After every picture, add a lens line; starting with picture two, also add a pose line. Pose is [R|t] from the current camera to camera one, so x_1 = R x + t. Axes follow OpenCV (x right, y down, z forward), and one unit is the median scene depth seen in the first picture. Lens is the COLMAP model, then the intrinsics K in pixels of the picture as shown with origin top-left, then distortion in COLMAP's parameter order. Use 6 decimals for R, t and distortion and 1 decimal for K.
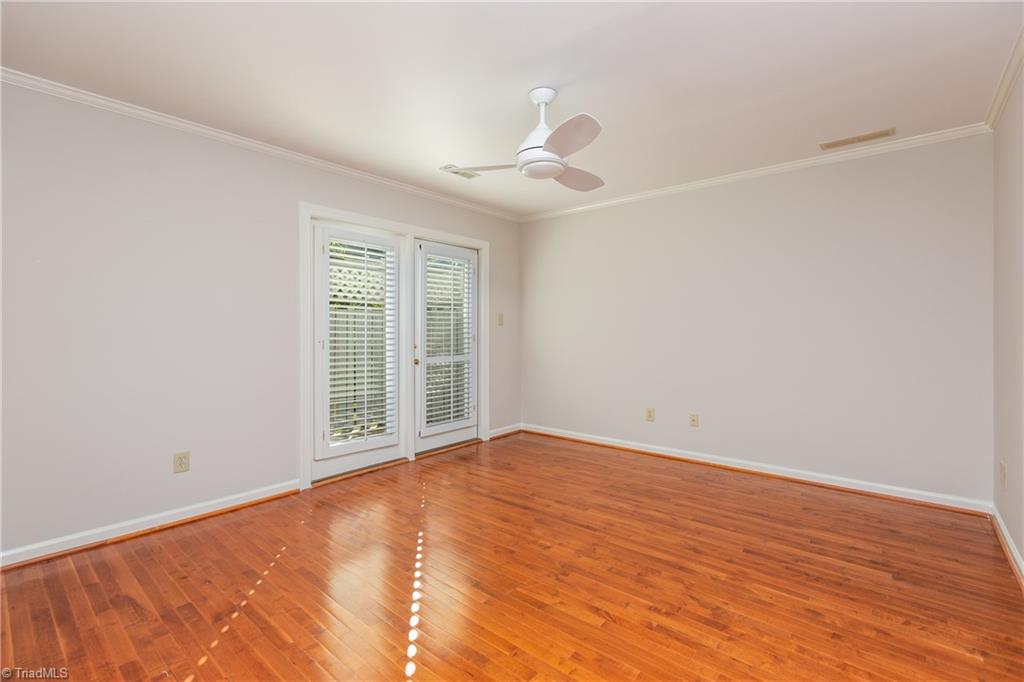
lens RADIAL K [[461.1, 0, 509.7], [0, 461.1, 330.3], [0, 0, 1]] dist [0.001386, -0.000097]
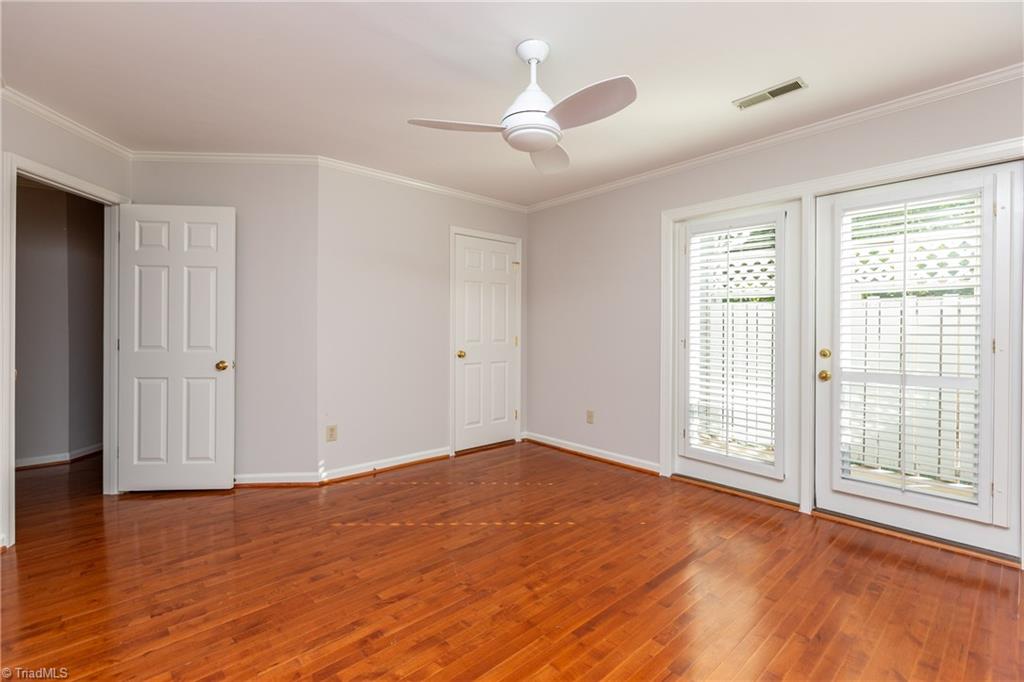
lens RADIAL K [[461.1, 0, 509.7], [0, 461.1, 330.3], [0, 0, 1]] dist [0.001386, -0.000097]
pose [[-0.141475, 0.004685, -0.989931, 0.895102], [-0.004804, 0.999974, 0.005419, -0.001734], [0.989930, 0.005522, -0.141448, 1.053980]]
